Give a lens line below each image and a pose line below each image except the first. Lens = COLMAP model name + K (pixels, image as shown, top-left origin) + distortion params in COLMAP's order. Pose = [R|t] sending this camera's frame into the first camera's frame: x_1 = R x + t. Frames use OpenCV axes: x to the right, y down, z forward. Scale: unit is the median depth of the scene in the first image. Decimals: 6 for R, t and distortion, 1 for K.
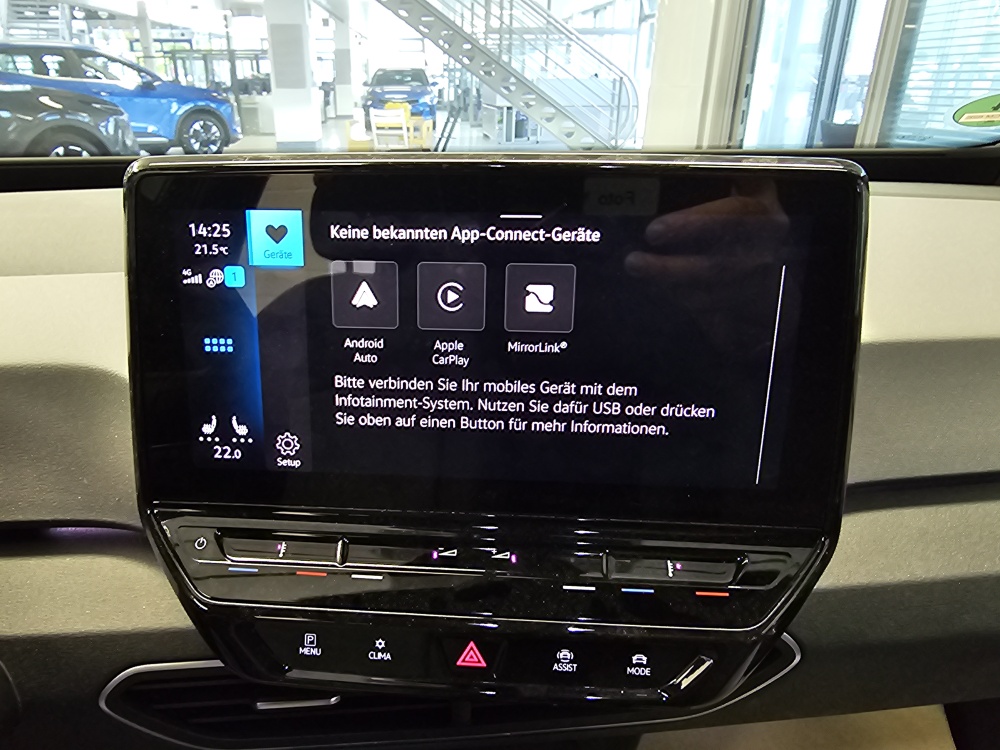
lens RADIAL K [[689.4, 0, 451.7], [0, 689.4, 365.4], [0, 0, 1]] dist [0.003344, -0.003987]
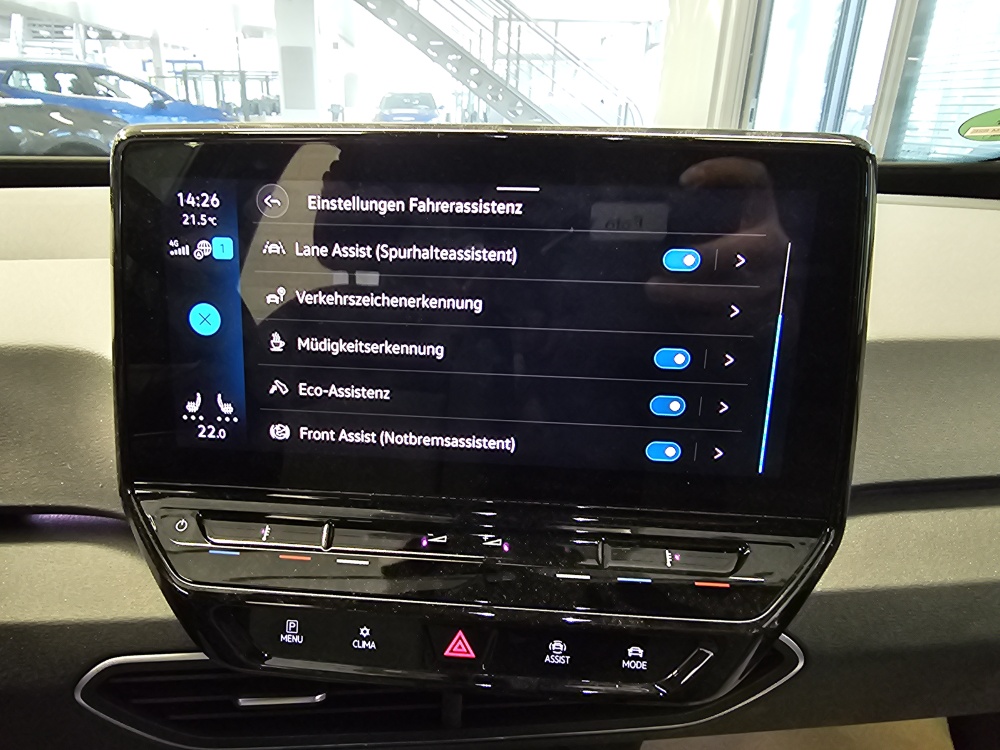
lens RADIAL K [[688.6, 0, 453.0], [0, 688.6, 369.6], [0, 0, 1]] dist [0.002221, -0.002075]
pose [[0.999858, 0.016571, -0.002924, 0.008768], [-0.016640, 0.999544, -0.025180, 0.034691], [0.002505, 0.025225, 0.999679, 0.019192]]
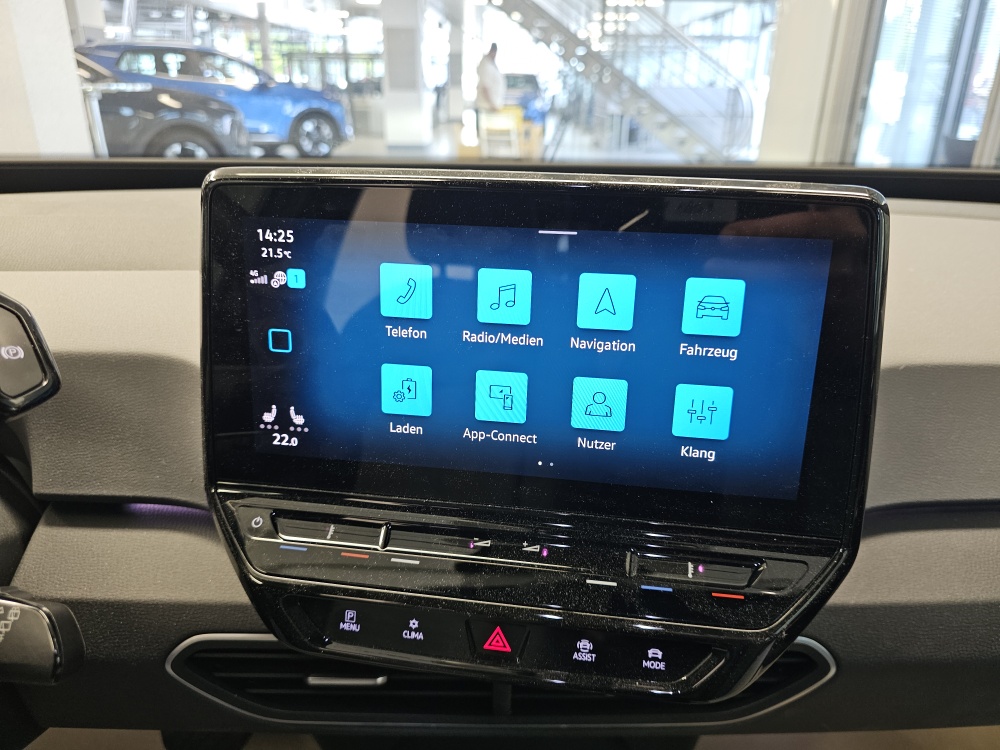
lens RADIAL K [[699.5, 0, 510.1], [0, 699.5, 367.6], [0, 0, 1]] dist [0.009126, -0.030146]
pose [[0.997218, 0.041464, -0.061949, 0.054901], [-0.041935, 0.999100, -0.006320, 0.002845], [0.061631, 0.008901, 0.998059, -0.047347]]
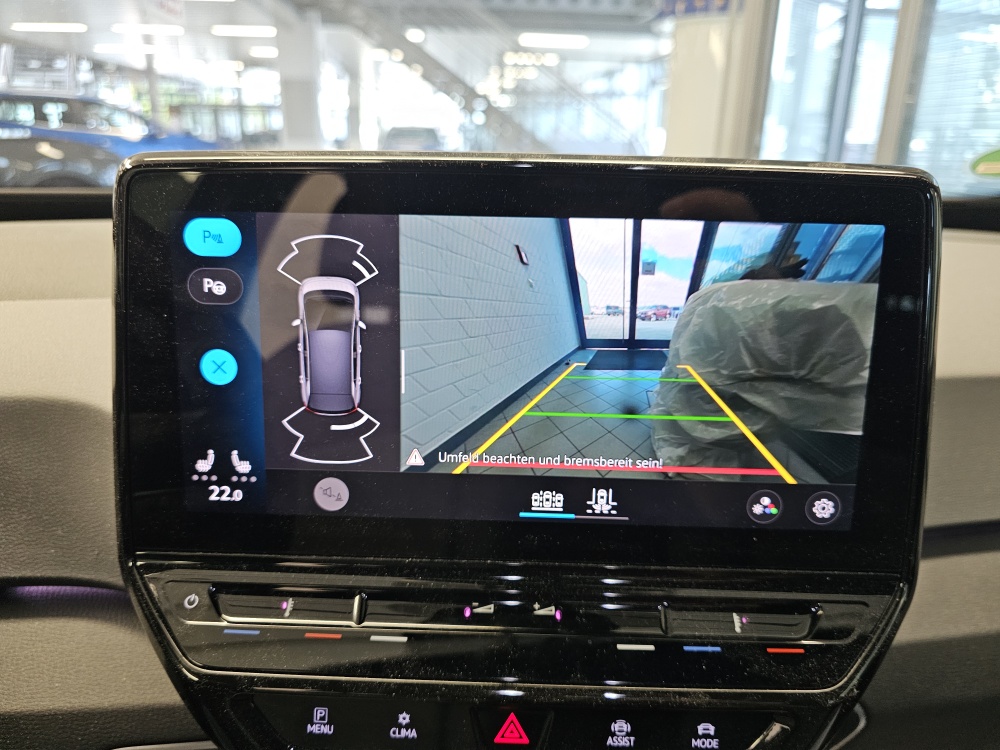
lens RADIAL K [[709.1, 0, 503.5], [0, 709.1, 375.9], [0, 0, 1]] dist [-0.003587, -0.025934]
pose [[0.998413, 0.004232, 0.056163, -0.018248], [-0.000308, 0.997568, -0.069696, 0.025056], [-0.056321, 0.069568, 0.995986, 0.055511]]
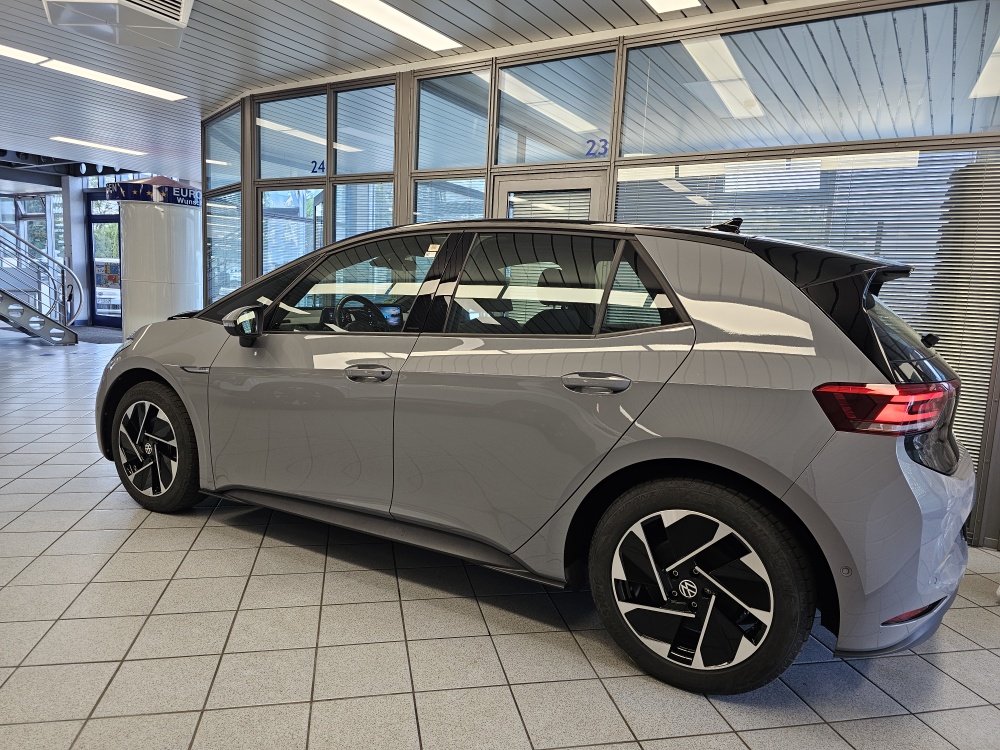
lens RADIAL K [[712.0, 0, 481.6], [0, 712.0, 371.8], [0, 0, 1]] dist [0.041299, -0.004721]
pose [[0.602736, -0.069310, 0.794925, -6.036529], [0.264361, 0.957303, -0.116979, 1.908486], [-0.752876, 0.280655, 0.595324, -5.146814]]
